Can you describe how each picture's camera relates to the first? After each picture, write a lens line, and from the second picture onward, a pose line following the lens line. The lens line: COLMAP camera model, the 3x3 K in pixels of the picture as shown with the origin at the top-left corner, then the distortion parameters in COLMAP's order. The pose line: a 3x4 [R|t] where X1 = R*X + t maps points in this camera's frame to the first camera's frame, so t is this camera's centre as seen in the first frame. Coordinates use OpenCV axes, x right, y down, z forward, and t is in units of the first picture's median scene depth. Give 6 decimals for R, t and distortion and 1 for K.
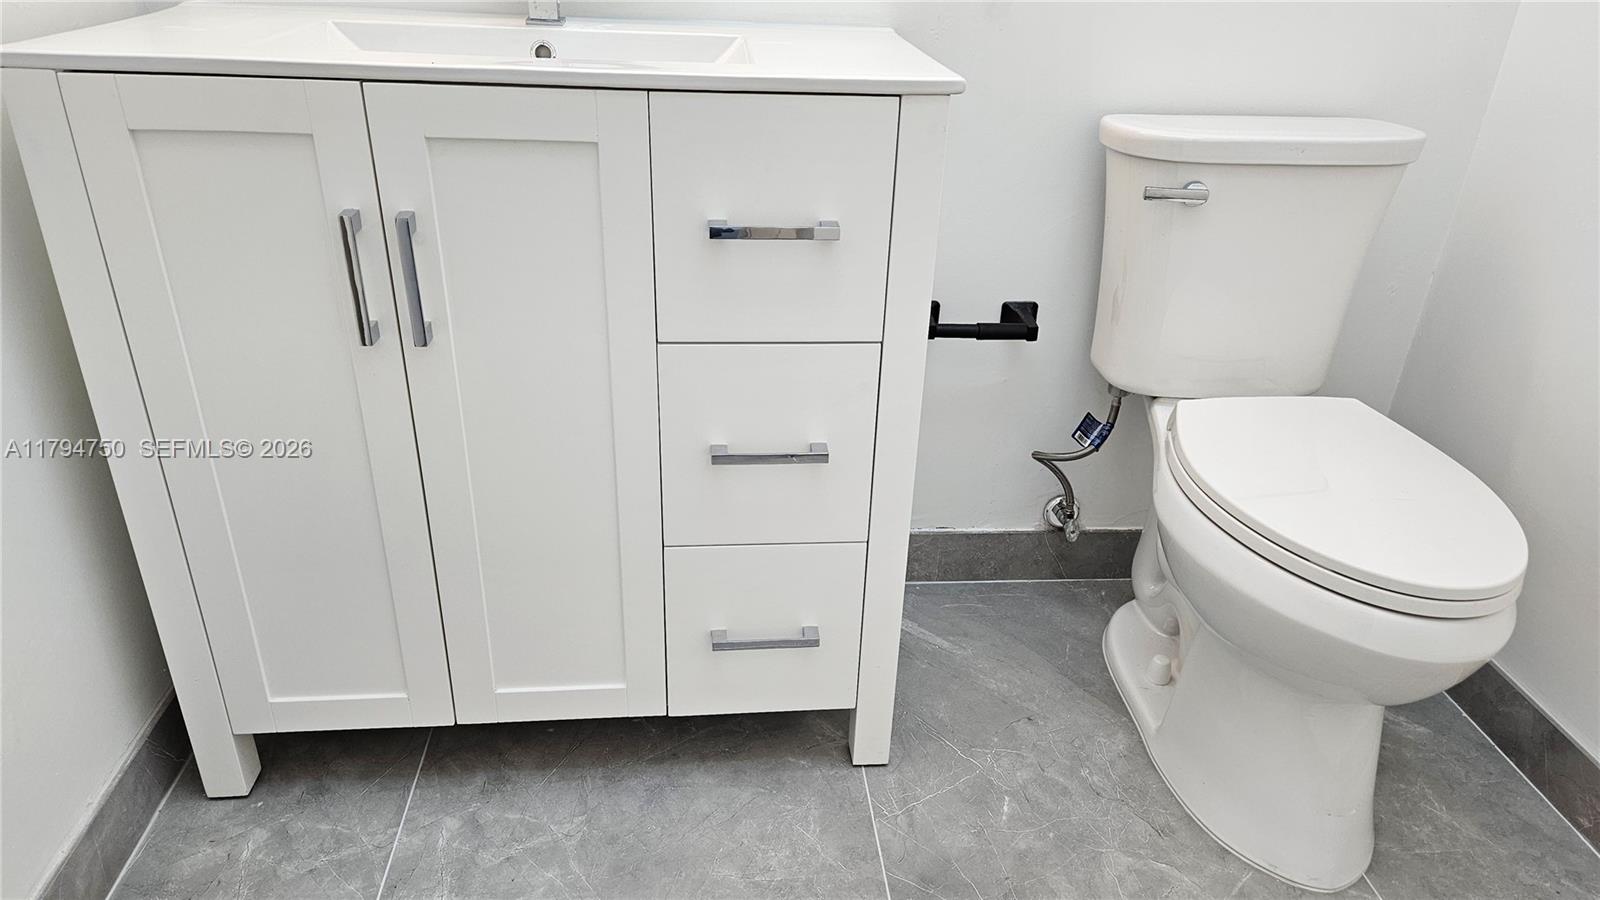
lens RADIAL K [[1076.5, 0, 800.9], [0, 1076.5, 454.0], [0, 0, 1]] dist [0.050845, -0.004520]
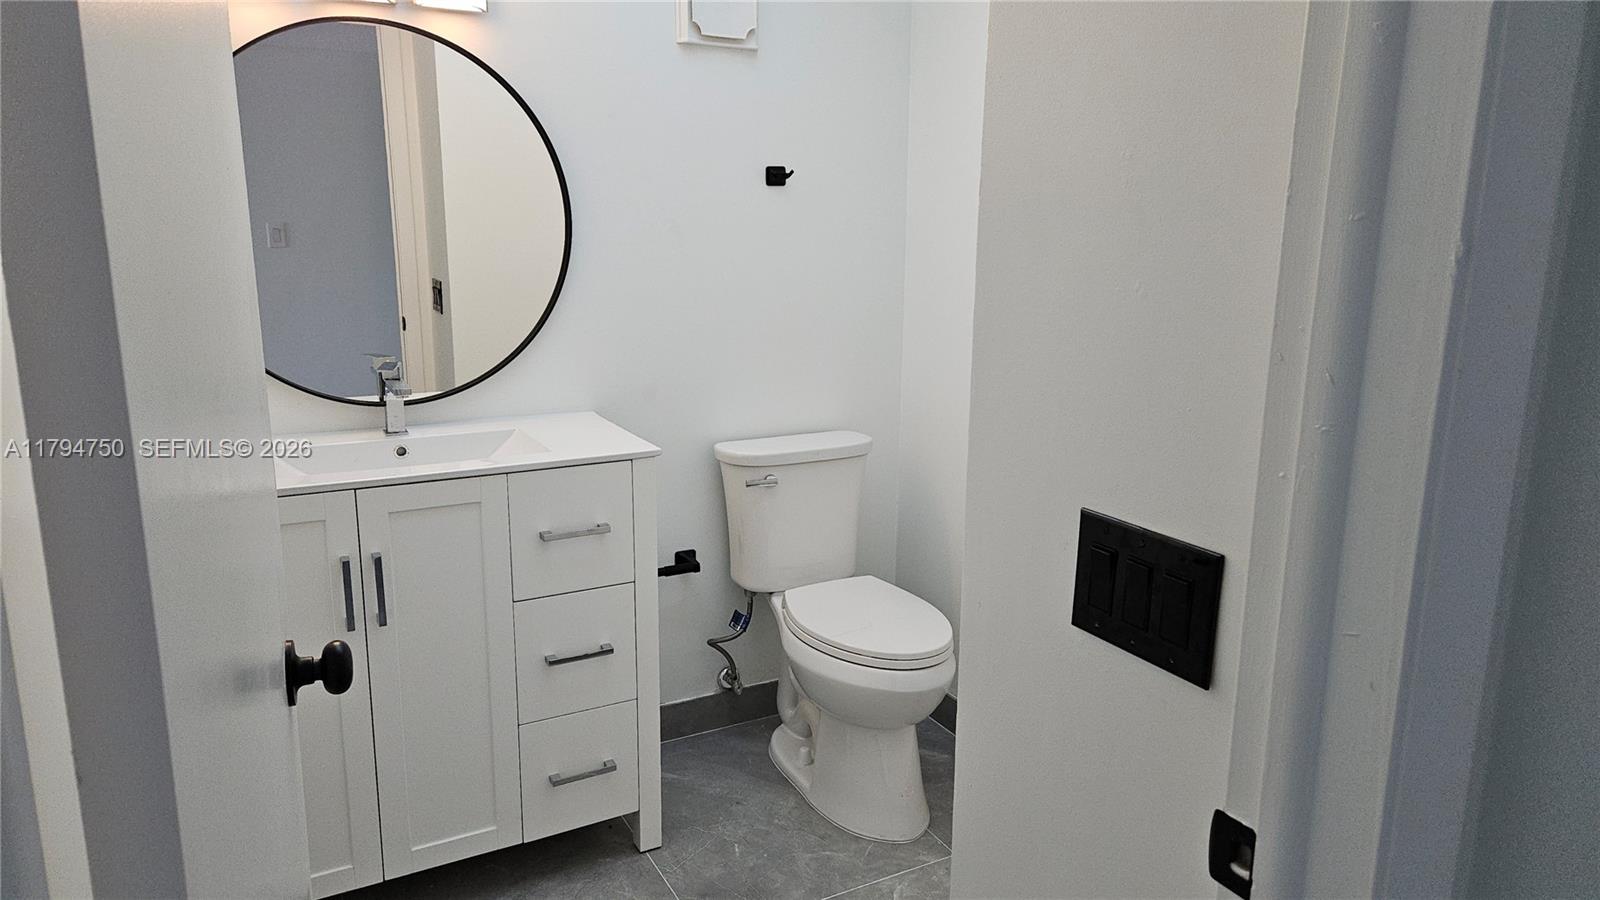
lens RADIAL K [[1076.5, 0, 800.9], [0, 1076.5, 454.0], [0, 0, 1]] dist [0.050845, -0.004520]
pose [[0.919764, -0.115543, 0.375078, -0.263415], [0.199992, 0.960277, -0.194605, 0.082784], [-0.337693, 0.254003, 0.906337, -0.668269]]
